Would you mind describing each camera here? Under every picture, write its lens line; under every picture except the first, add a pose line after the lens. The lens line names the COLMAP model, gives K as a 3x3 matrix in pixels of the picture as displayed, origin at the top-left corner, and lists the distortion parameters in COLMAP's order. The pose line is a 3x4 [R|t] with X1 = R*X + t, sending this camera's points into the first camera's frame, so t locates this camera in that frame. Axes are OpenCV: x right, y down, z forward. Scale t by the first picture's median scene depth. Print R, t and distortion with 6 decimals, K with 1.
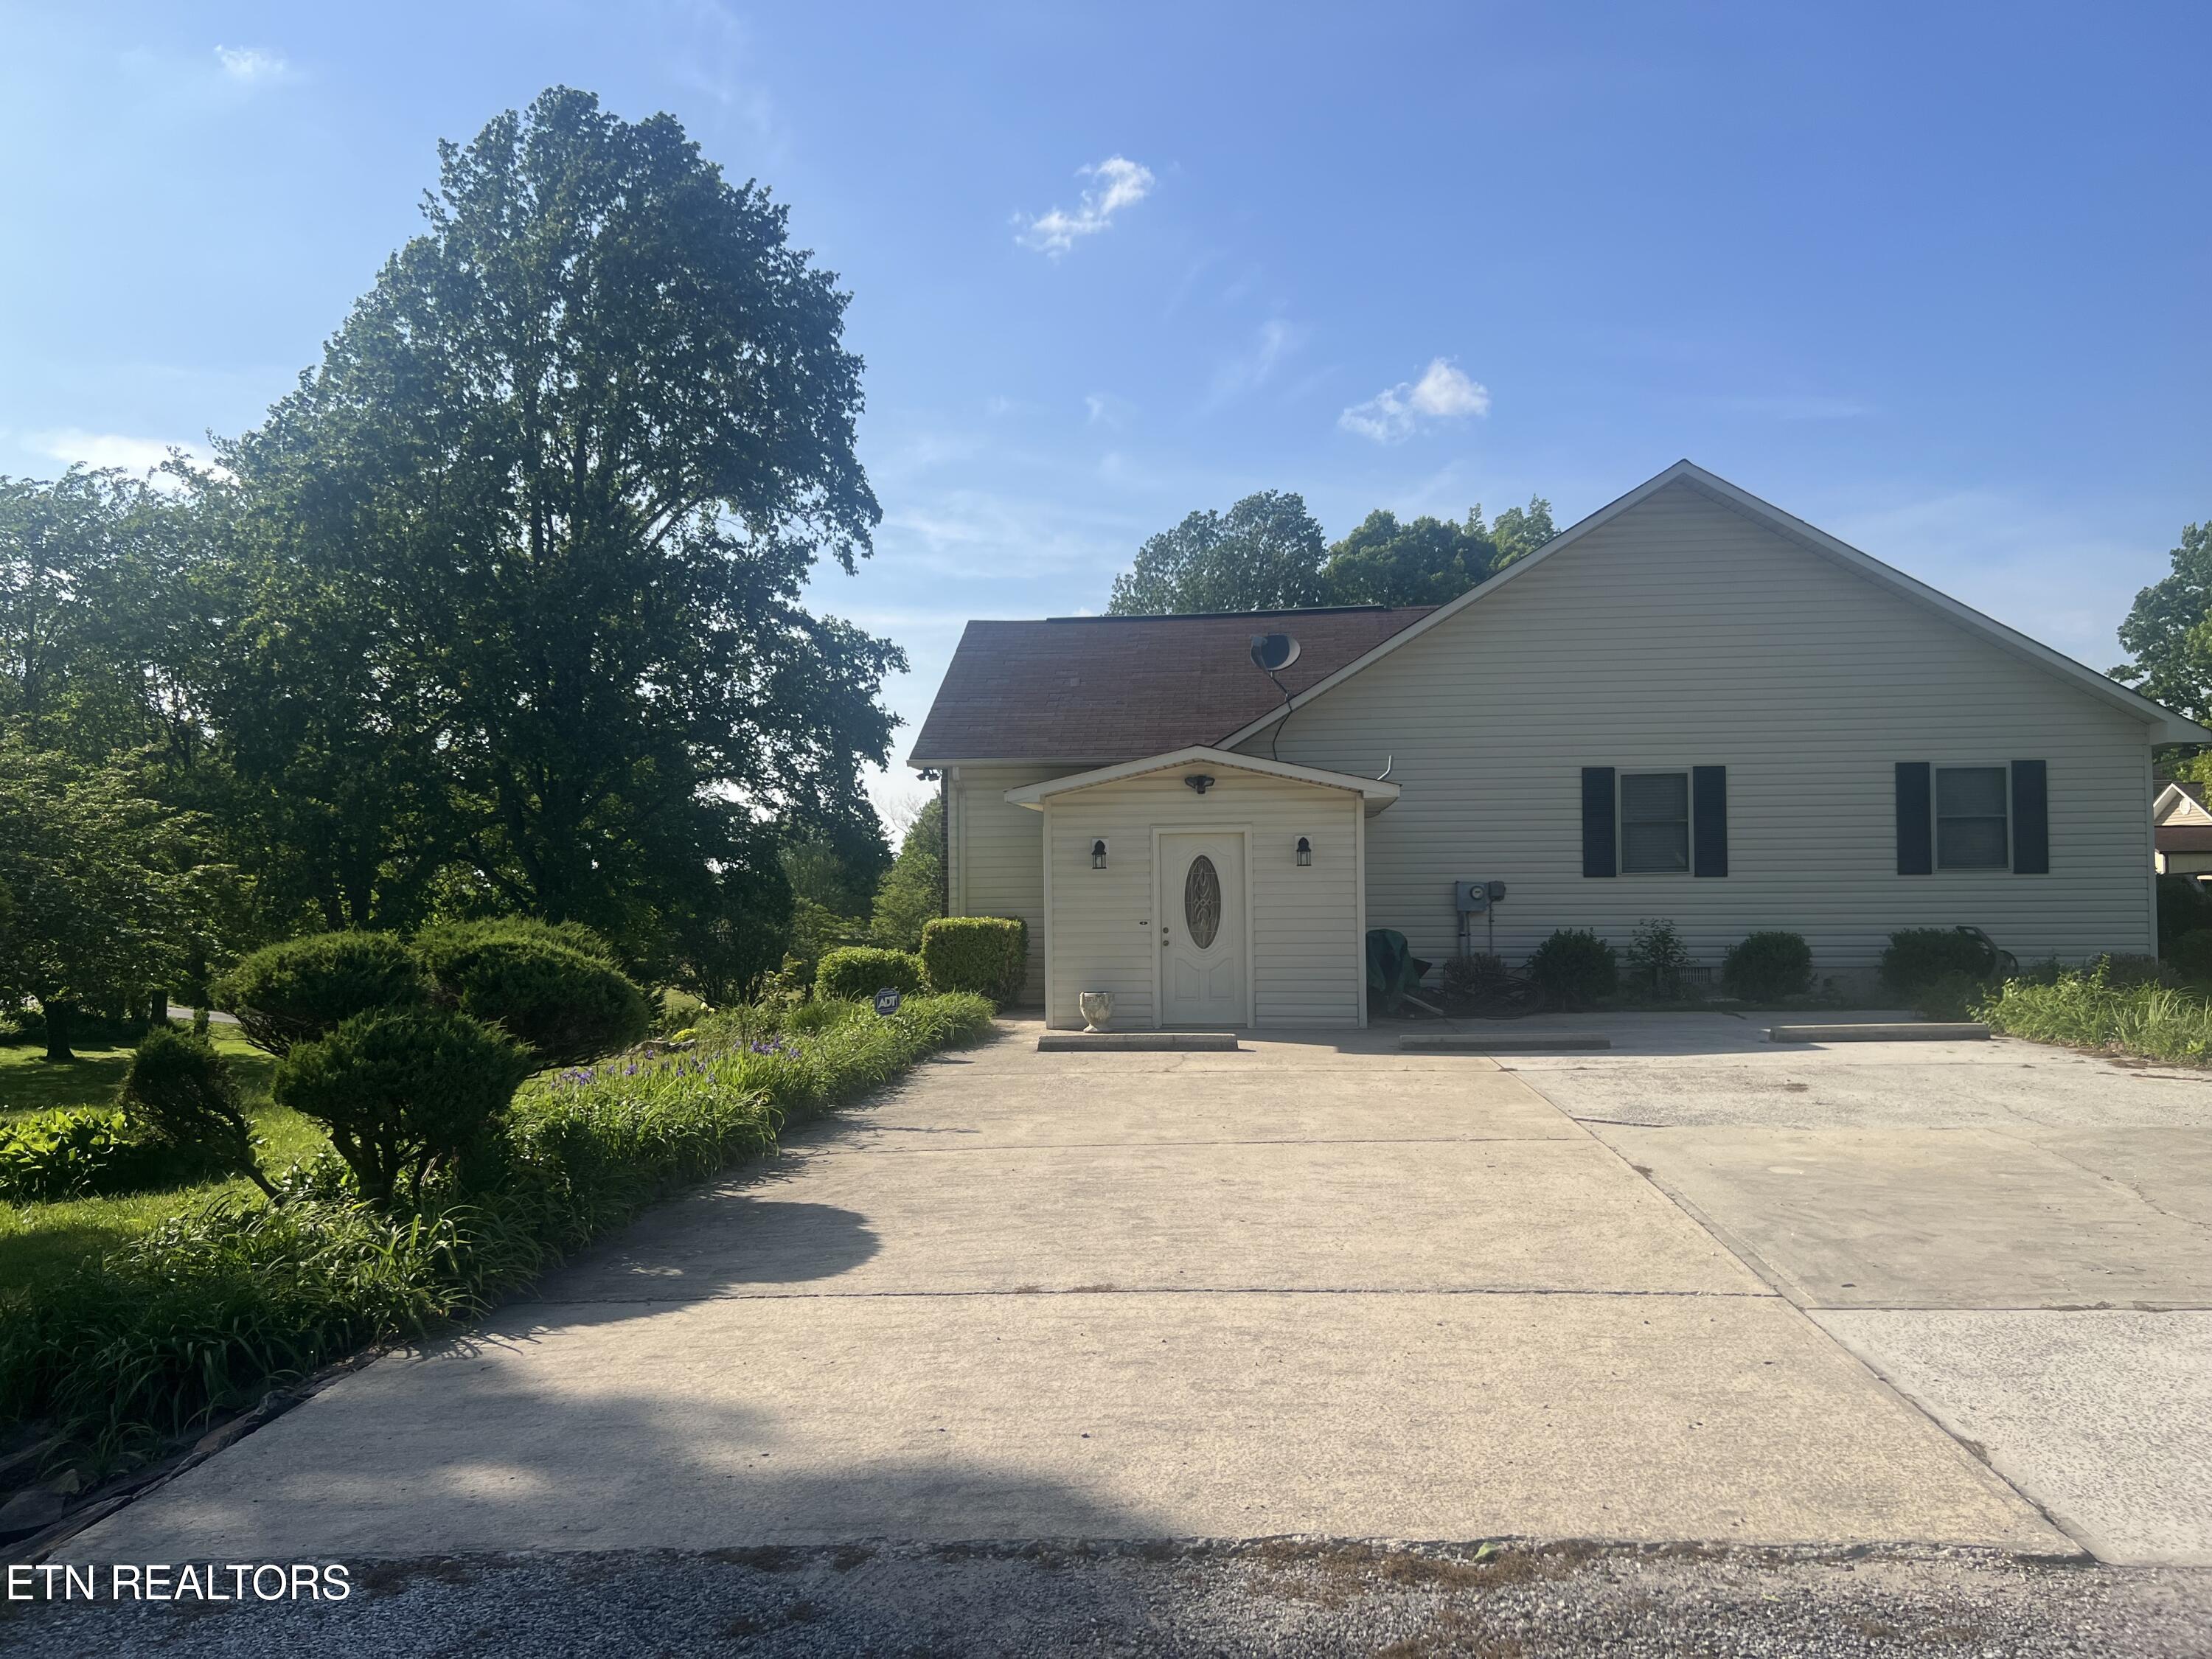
lens RADIAL K [[1667.5, 0, 1102.9], [0, 1667.5, 849.2], [0, 0, 1]] dist [0.063789, -0.071082]
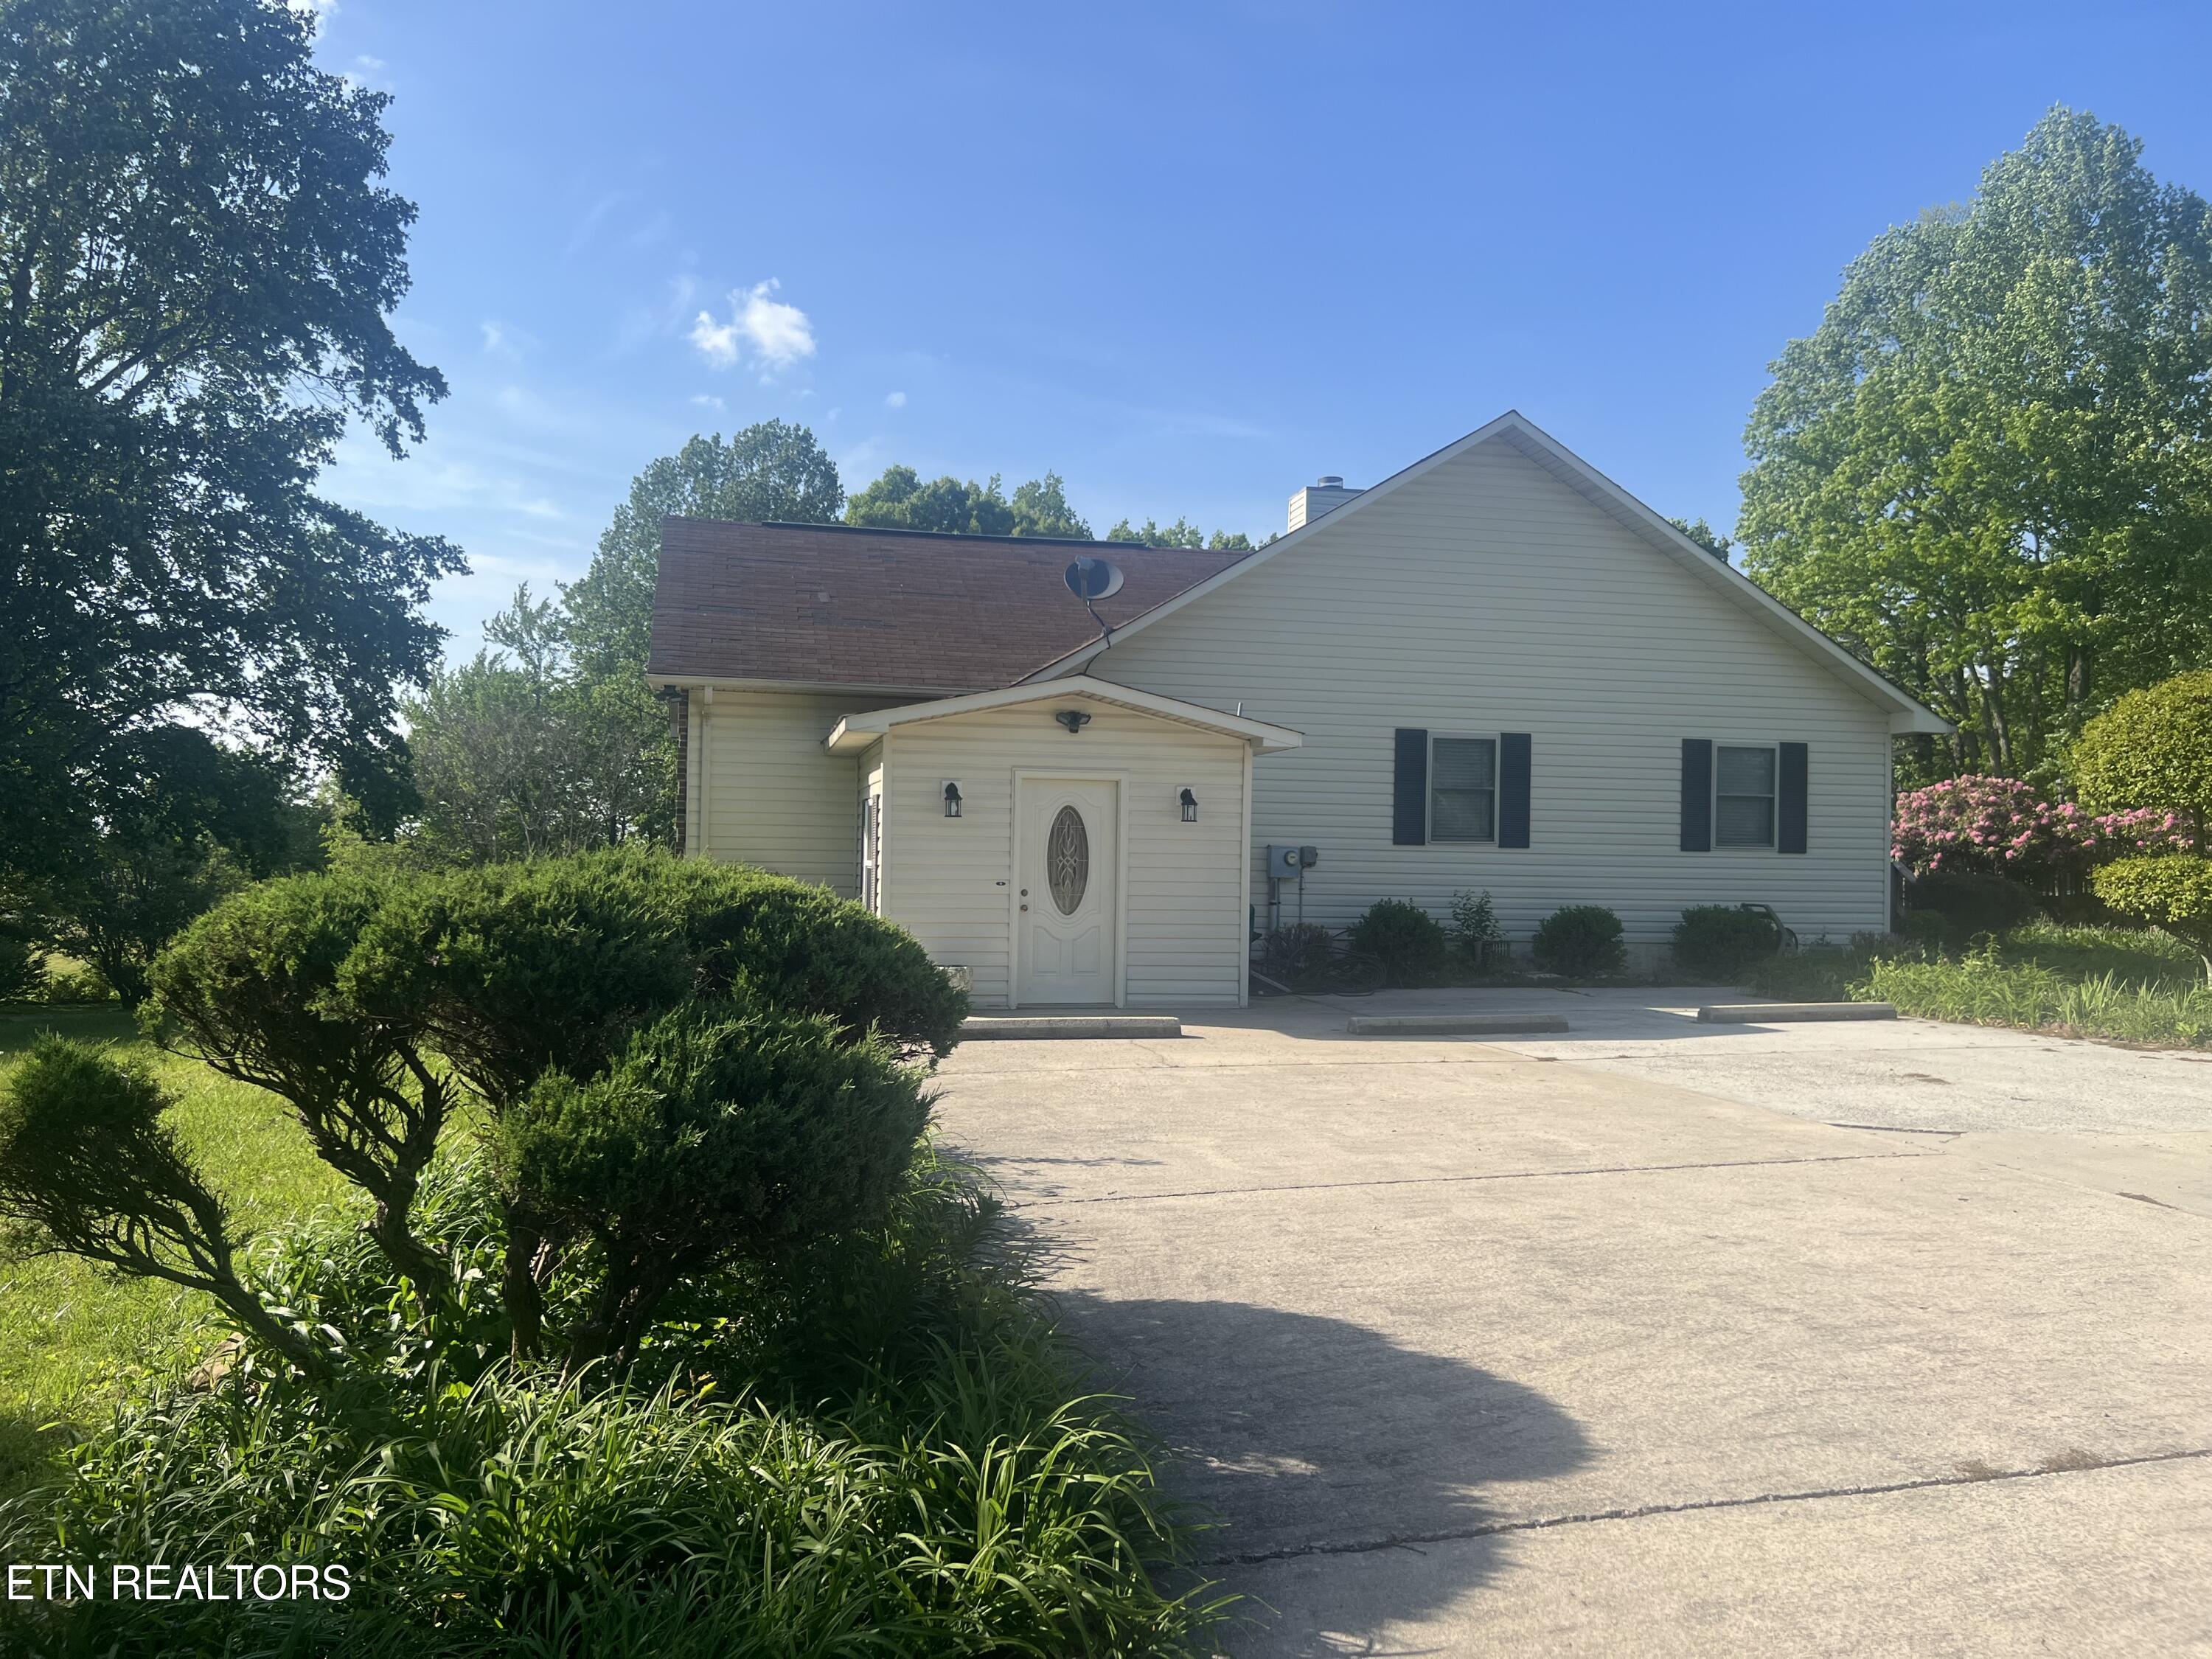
lens RADIAL K [[1667.5, 0, 1100.1], [0, 1667.5, 844.1], [0, 0, 1]] dist [0.063789, -0.071082]
pose [[0.943830, 0.029525, 0.329109, -0.186854], [-0.035018, 0.999329, 0.010772, 0.012578], [-0.328570, -0.021692, 0.944231, 0.174886]]
